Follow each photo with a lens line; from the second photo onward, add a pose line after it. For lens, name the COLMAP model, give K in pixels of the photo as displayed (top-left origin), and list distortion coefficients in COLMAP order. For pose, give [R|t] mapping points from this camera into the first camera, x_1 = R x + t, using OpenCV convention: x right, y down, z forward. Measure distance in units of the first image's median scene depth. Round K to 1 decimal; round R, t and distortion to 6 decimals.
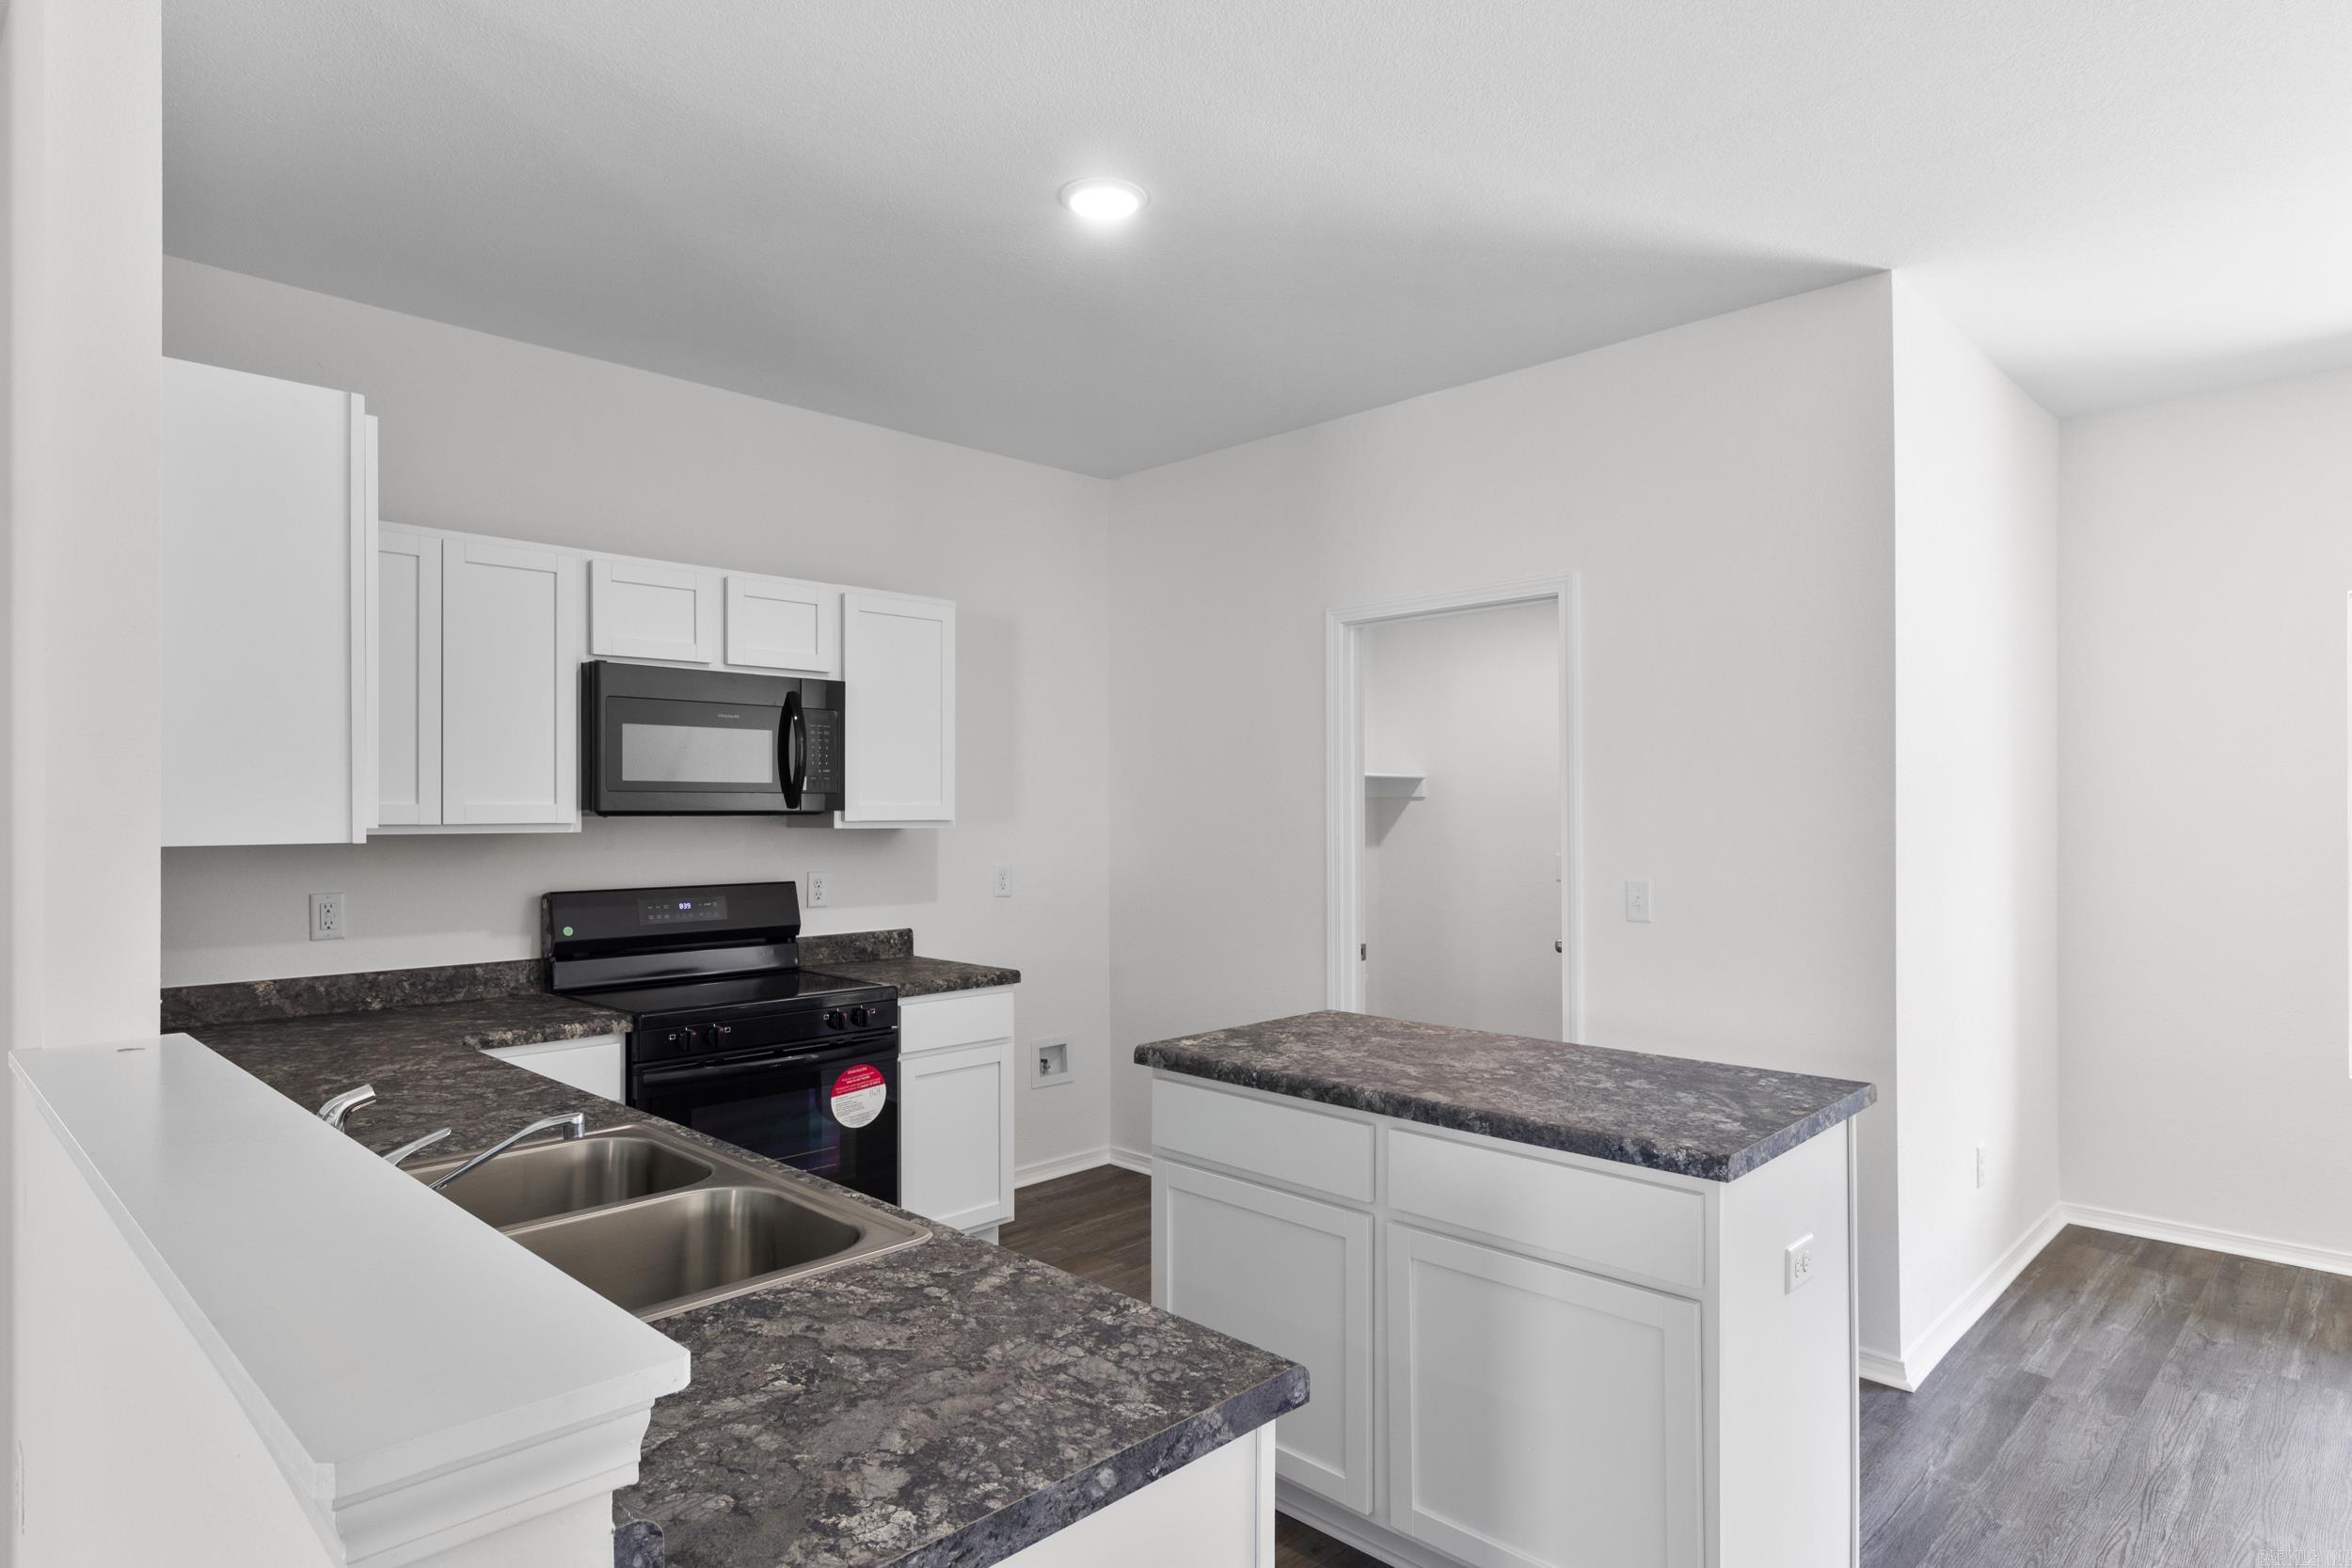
lens RADIAL K [[1296.4, 0, 1189.3], [0, 1296.4, 812.9], [0, 0, 1]] dist [-0.004504, 0.011086]
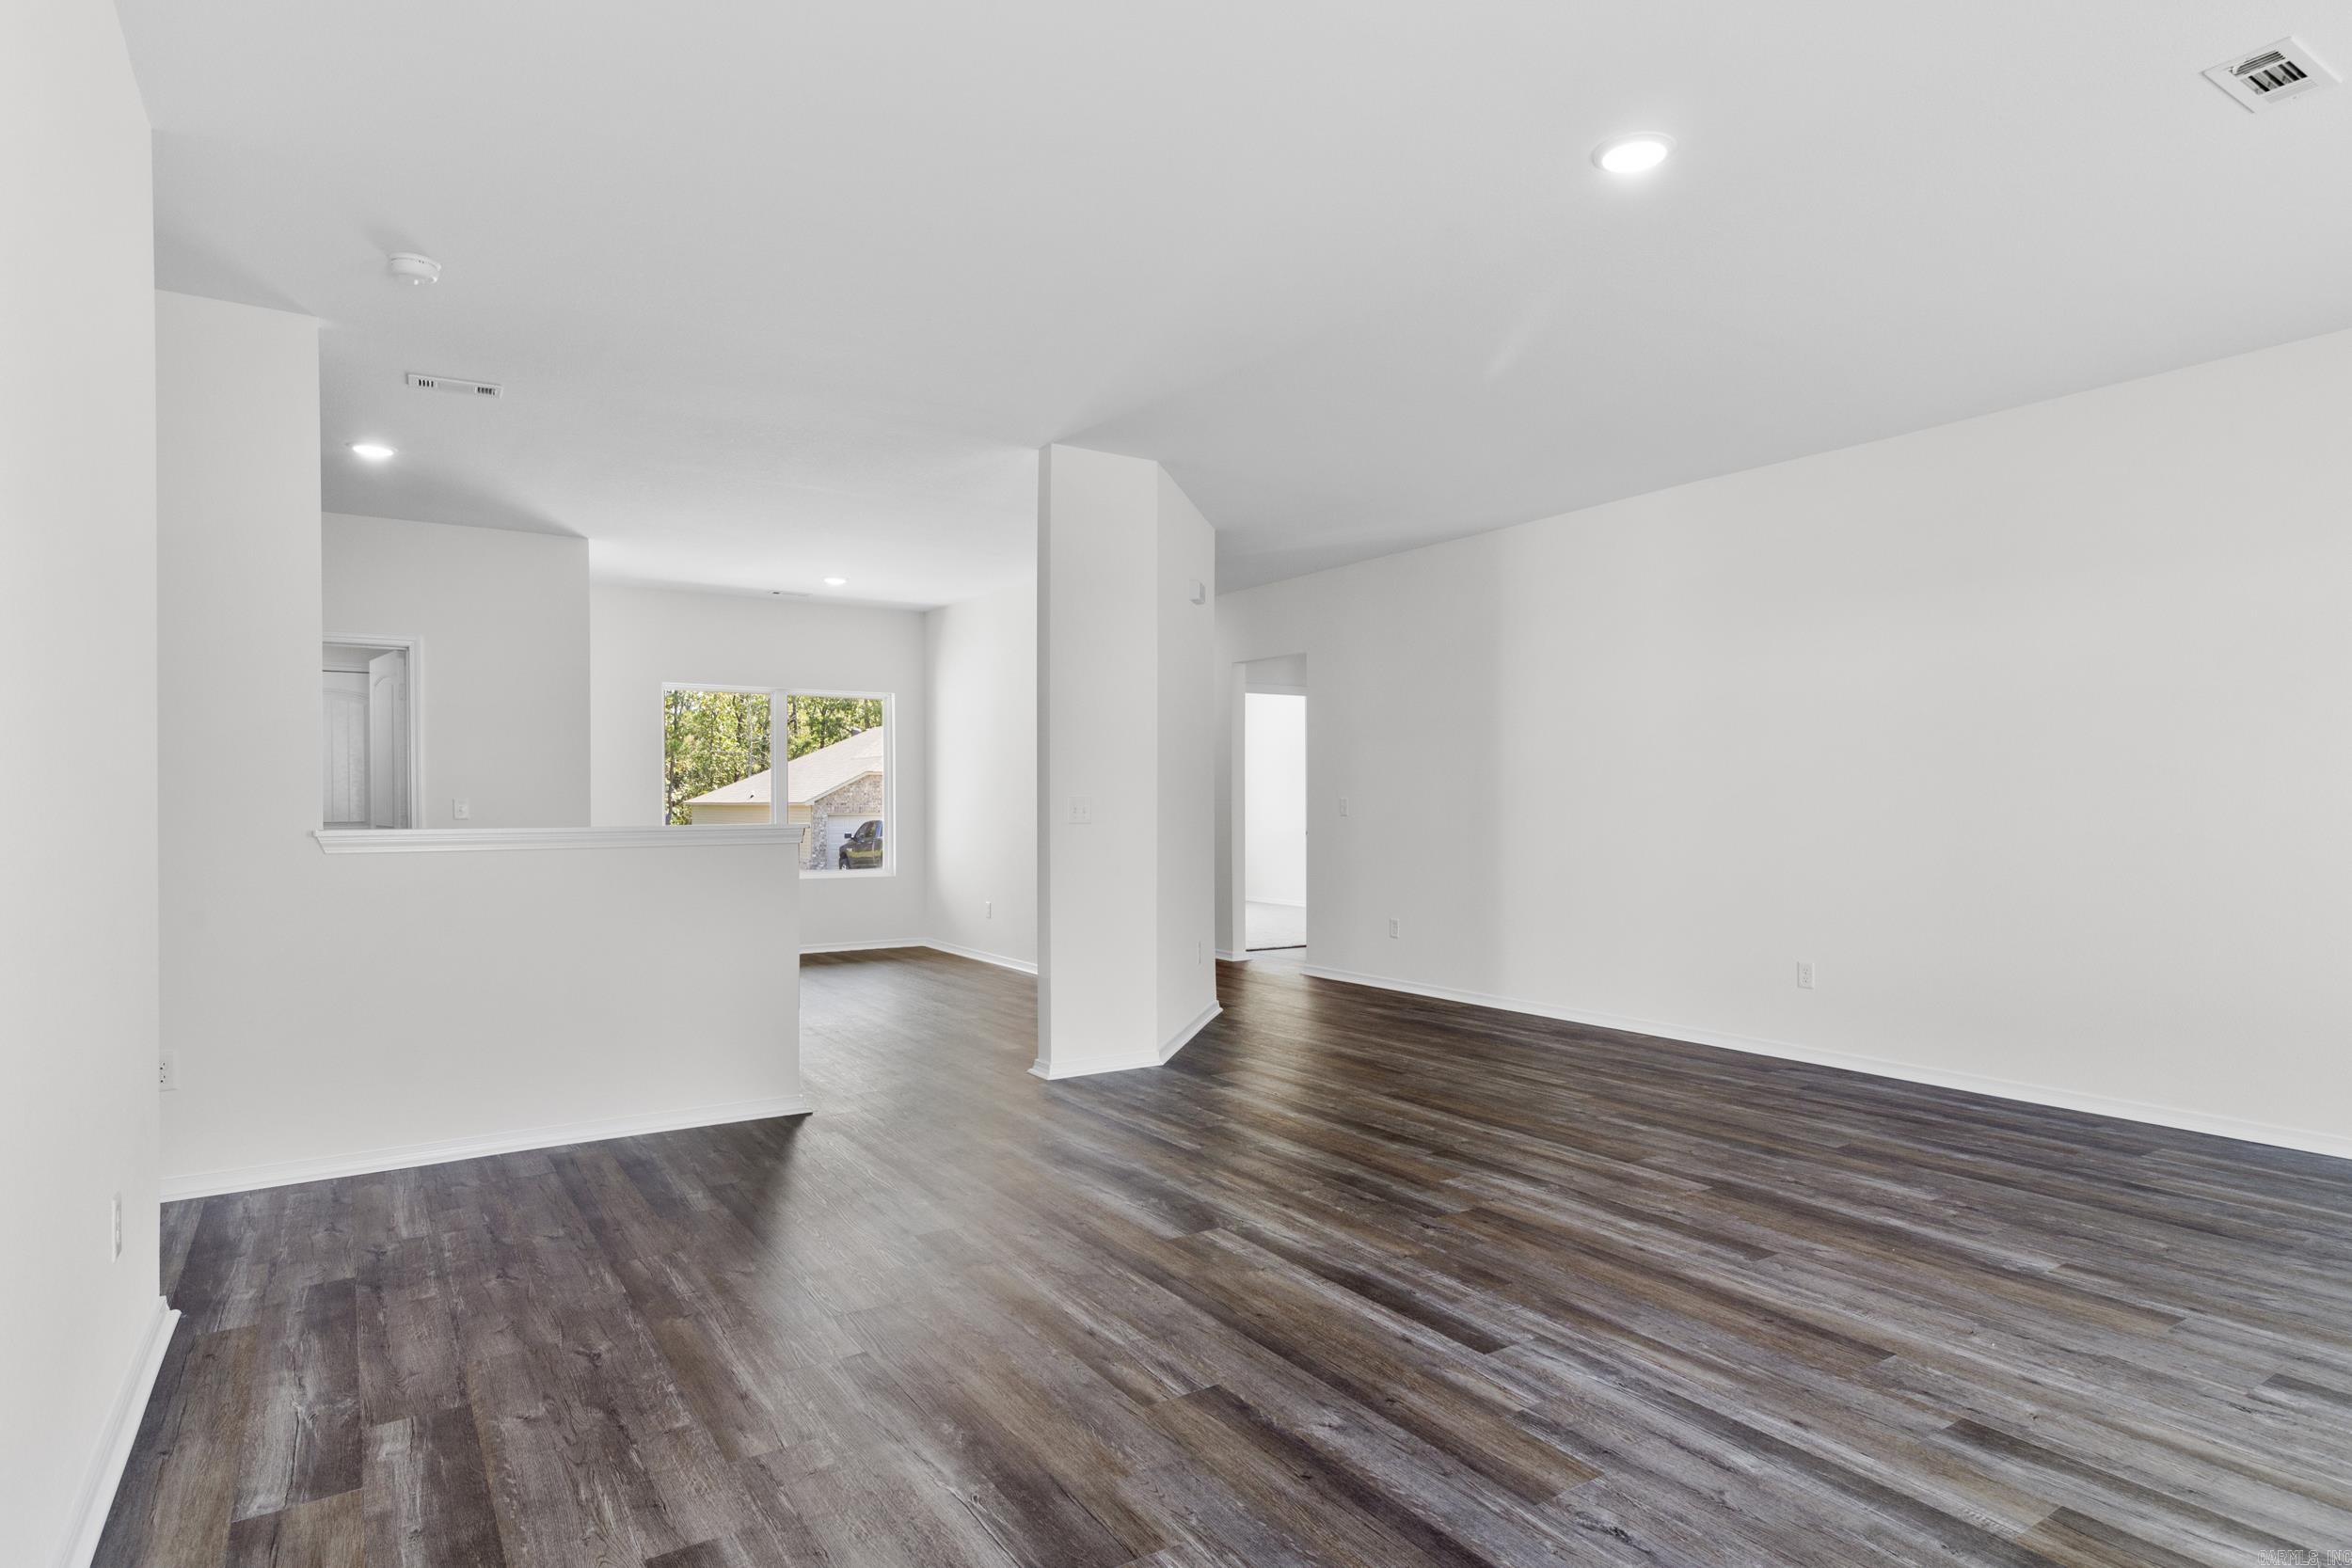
lens RADIAL K [[1288.0, 0, 1193.8], [0, 1288.0, 805.9], [0, 0, 1]] dist [0.000154, 0.000898]
pose [[0.208783, -0.002794, 0.977958, -1.342366], [0.005665, 0.999983, 0.001648, 0.065648], [-0.977946, 0.005196, 0.208795, -0.504204]]
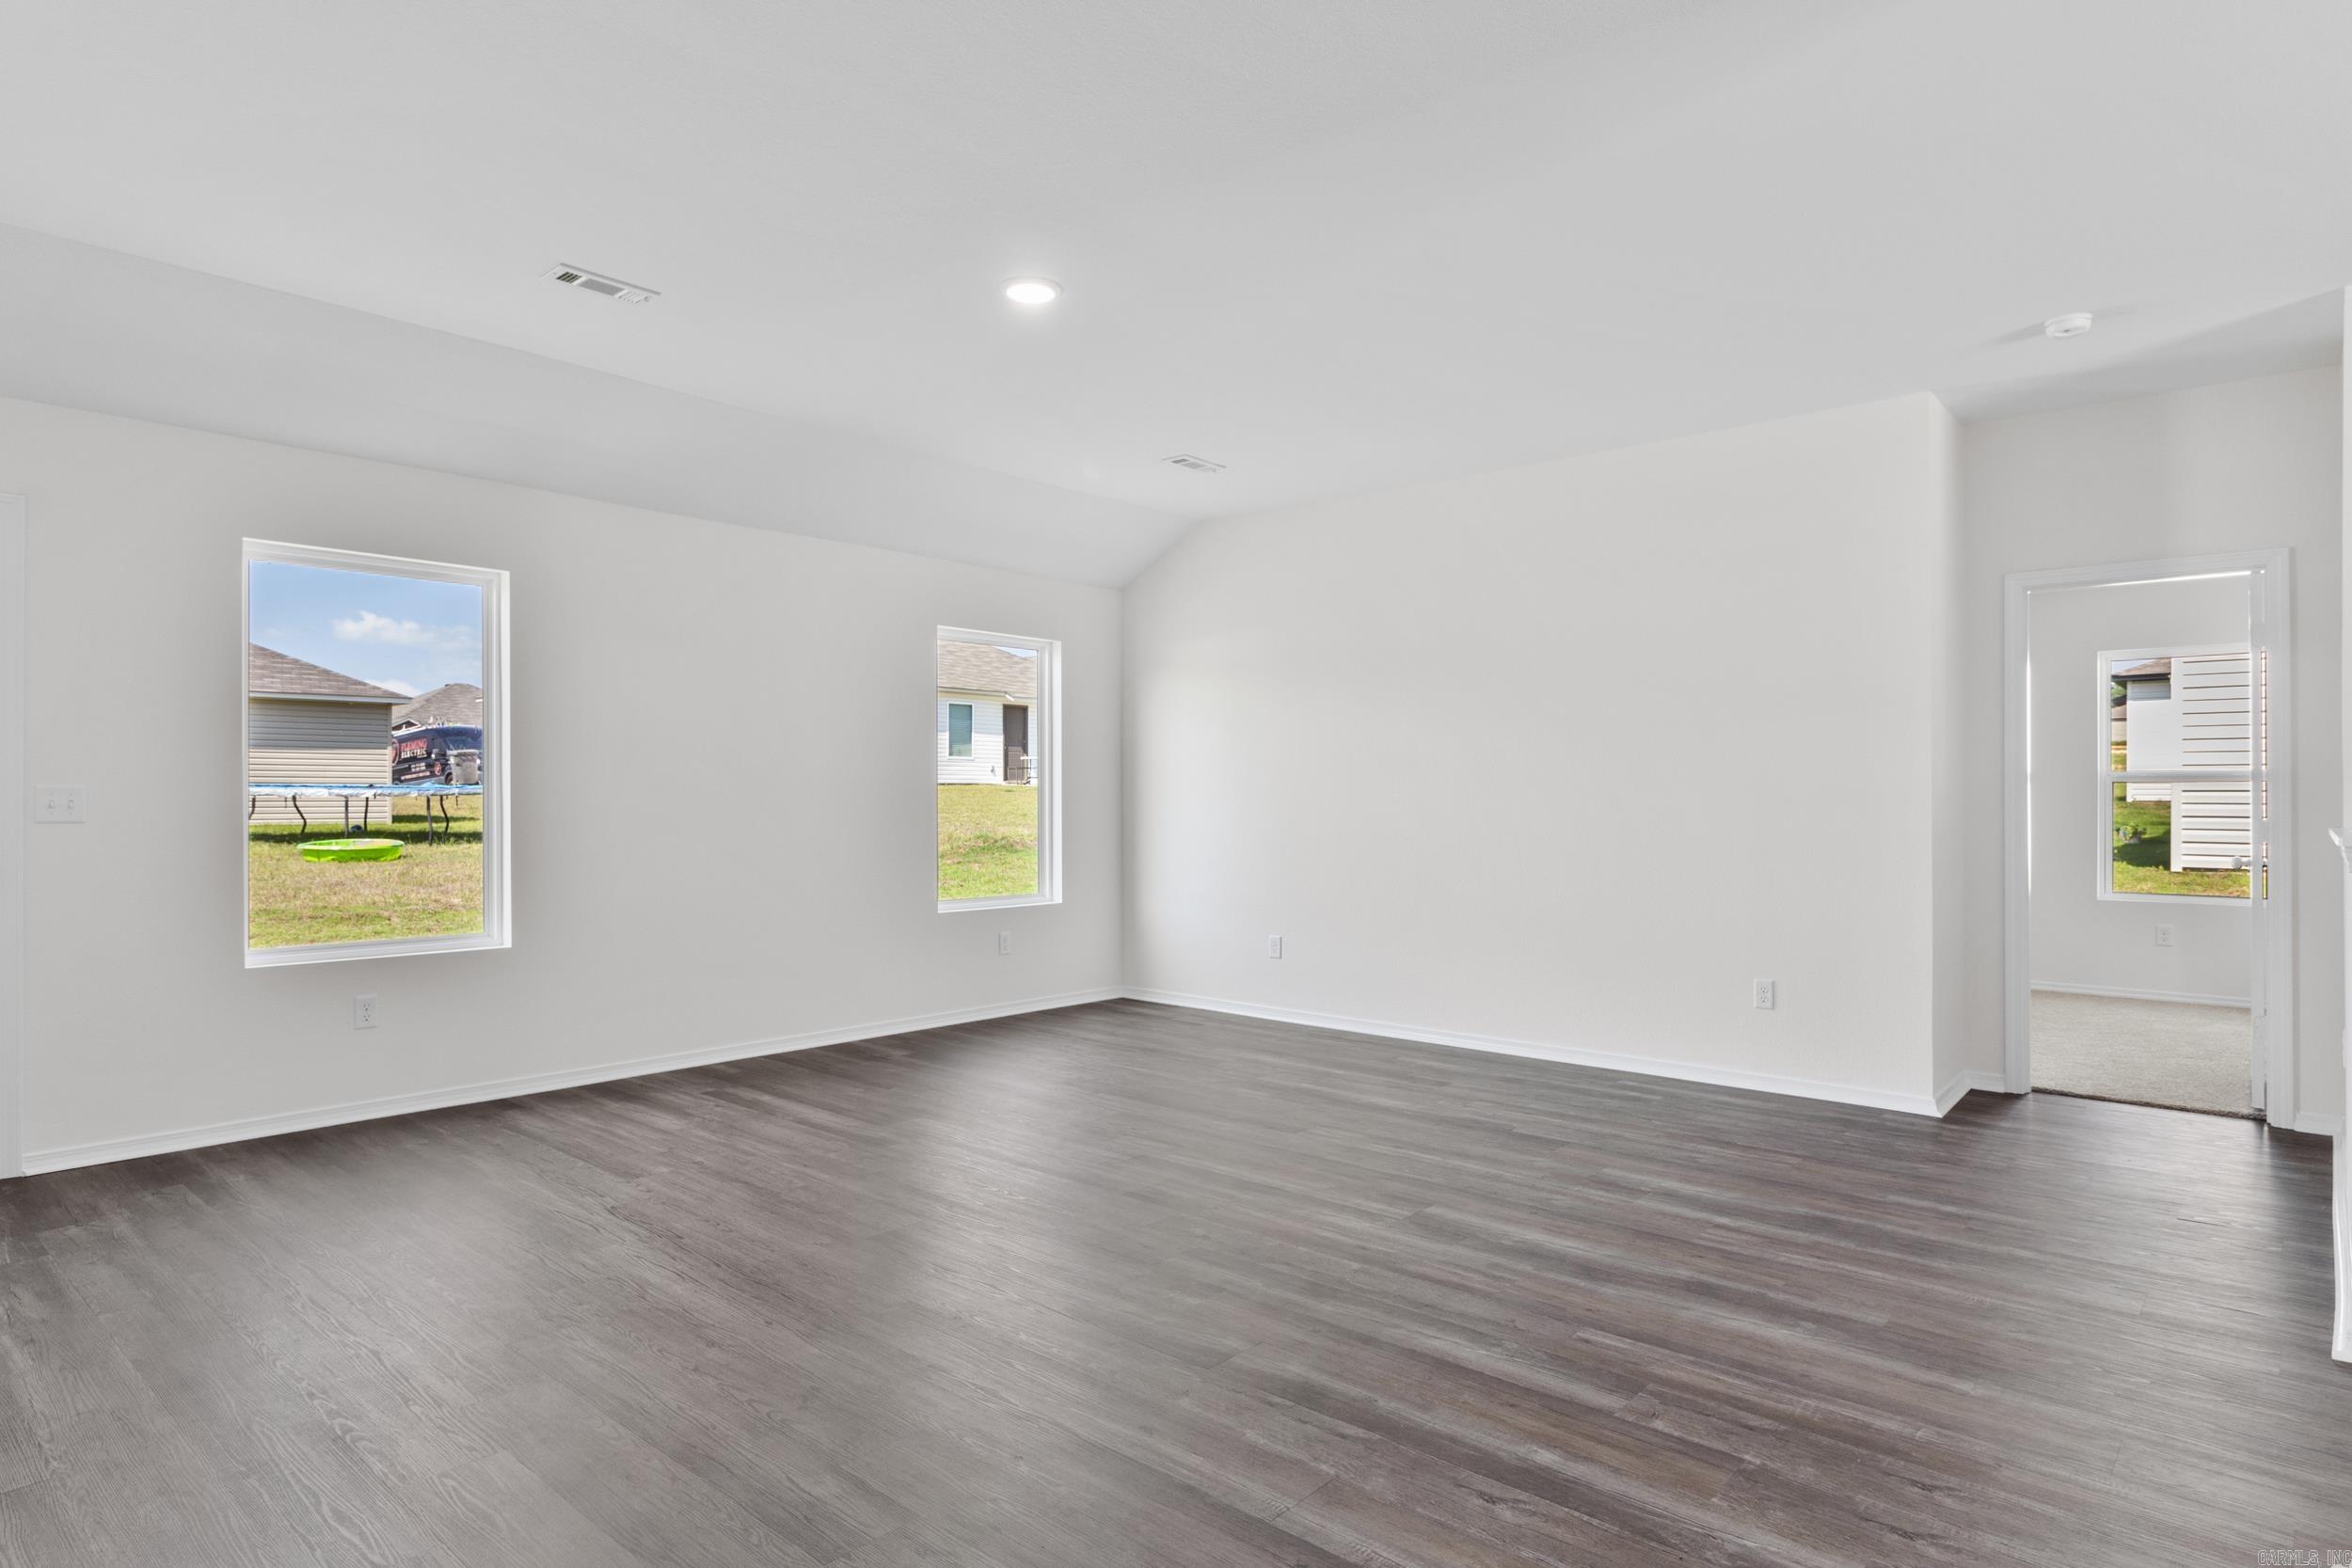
lens RADIAL K [[1290.7, 0, 1189.6], [0, 1290.7, 789.7], [0, 0, 1]] dist [0.004325, 0.002146]
pose [[0.054521, -0.002637, -0.998509, 0.599864], [-0.004468, 0.999986, -0.002885, 0.061446], [0.998503, 0.004619, 0.054508, -0.535683]]
